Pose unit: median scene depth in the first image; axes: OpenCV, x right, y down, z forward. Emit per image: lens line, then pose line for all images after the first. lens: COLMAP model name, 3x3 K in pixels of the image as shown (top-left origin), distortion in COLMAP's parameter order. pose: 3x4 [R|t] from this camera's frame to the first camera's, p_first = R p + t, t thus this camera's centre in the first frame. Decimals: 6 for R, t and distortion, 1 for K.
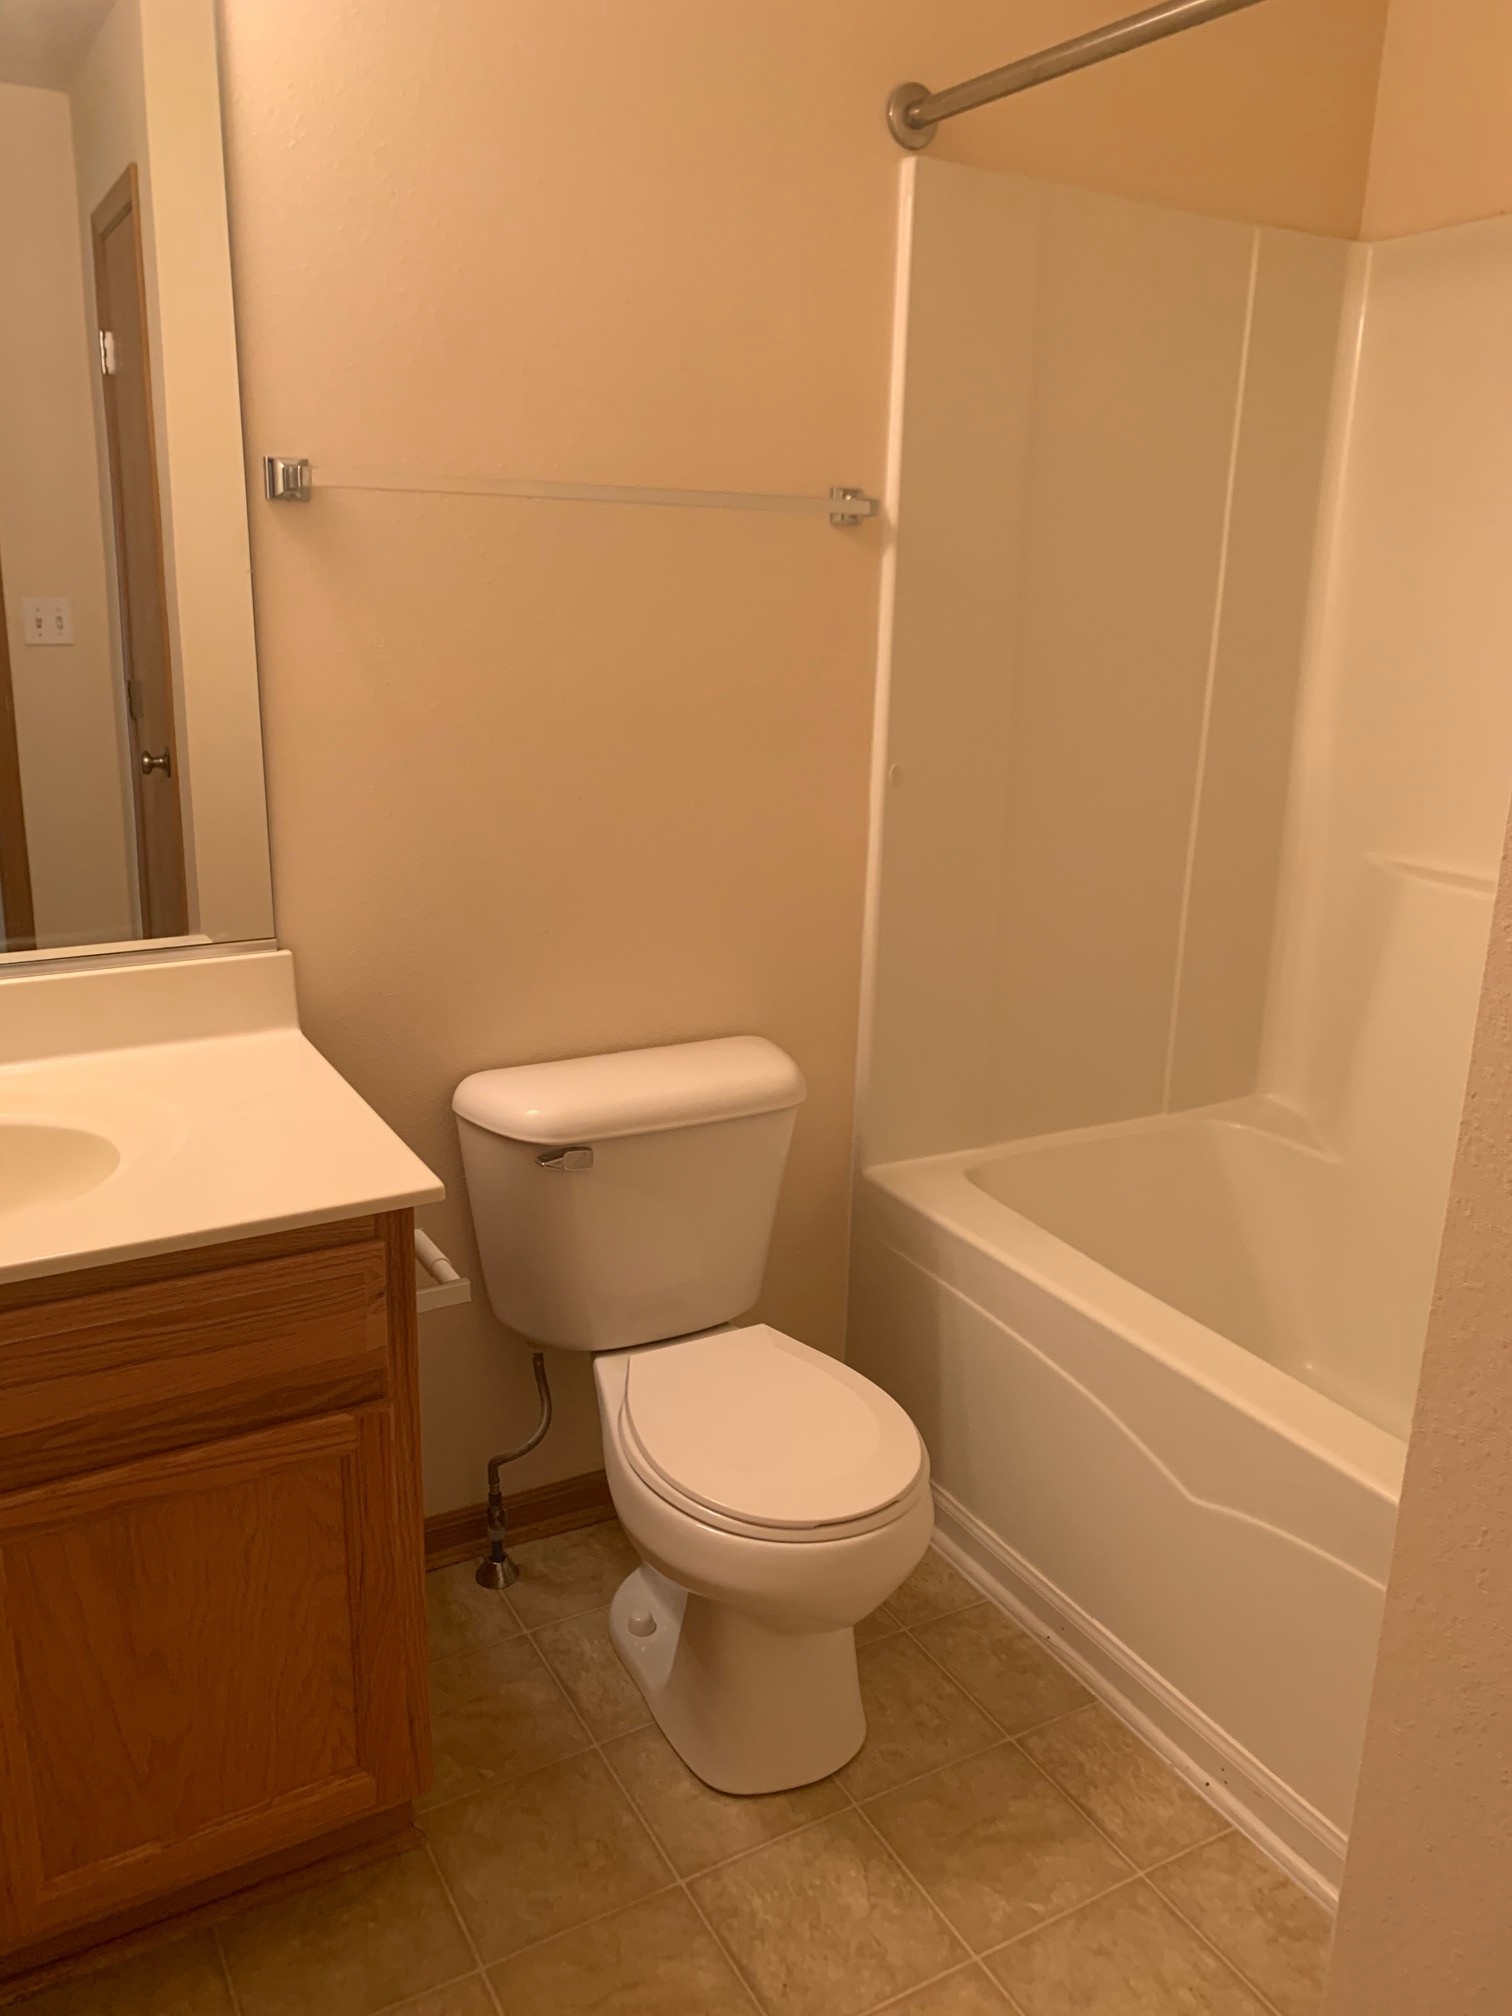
lens RADIAL K [[1539.0, 0, 756.0], [0, 1539.0, 1008.0], [0, 0, 1]] dist [-0.004449, -0.001288]
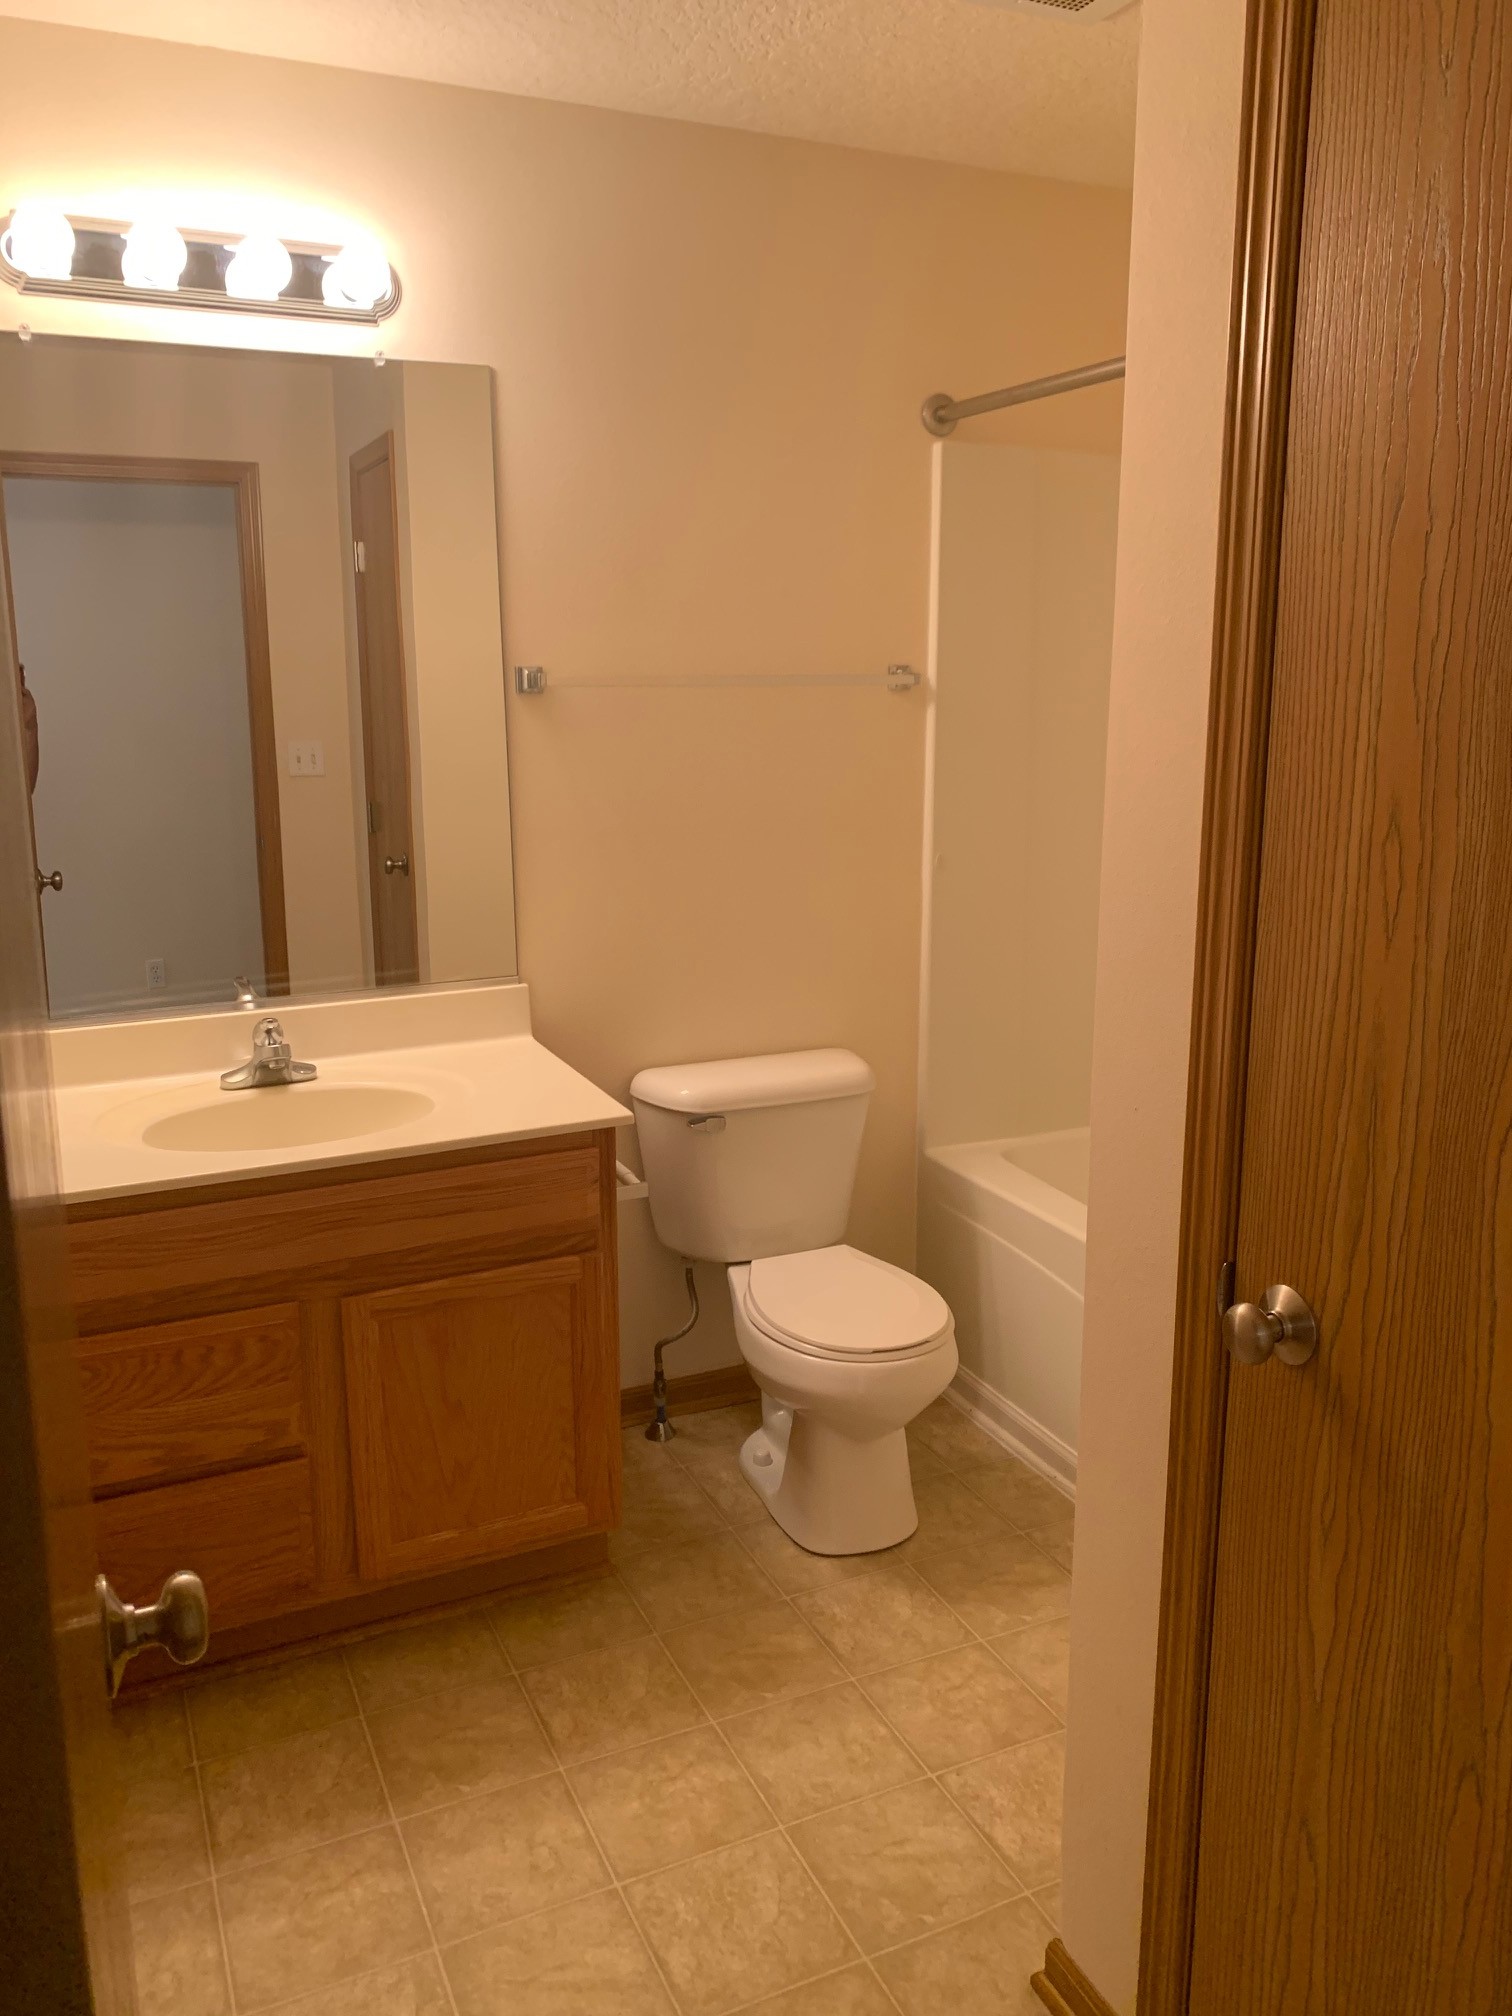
lens RADIAL K [[1579.0, 0, 767.7], [0, 1579.0, 1007.0], [0, 0, 1]] dist [0.026751, -0.008652]
pose [[0.996467, -0.011477, -0.083193, 0.060830], [0.005929, 0.997759, -0.066641, 0.088318], [0.083772, 0.065912, 0.994303, -0.511522]]
